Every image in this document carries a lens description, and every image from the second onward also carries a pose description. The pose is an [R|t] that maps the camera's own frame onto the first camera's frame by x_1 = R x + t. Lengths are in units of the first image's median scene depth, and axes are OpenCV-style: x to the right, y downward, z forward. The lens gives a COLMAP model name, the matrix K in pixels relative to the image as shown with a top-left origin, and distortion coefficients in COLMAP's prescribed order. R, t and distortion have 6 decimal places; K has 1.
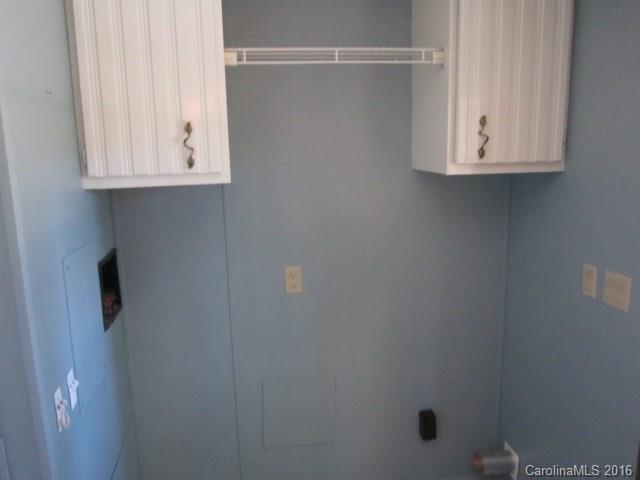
lens RADIAL K [[532.2, 0, 319.6], [0, 532.2, 241.2], [0, 0, 1]] dist [-0.033826, 0.004236]
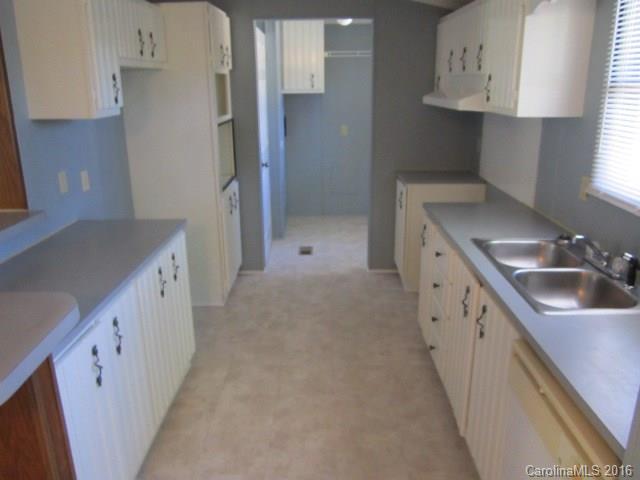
lens RADIAL K [[532.2, 0, 319.1], [0, 532.2, 239.8], [0, 0, 1]] dist [-0.033826, 0.004236]
pose [[0.986866, 0.062936, -0.148779, 0.360608], [-0.047070, 0.993052, 0.107855, 0.456905], [0.154533, -0.099435, 0.982971, -2.407629]]
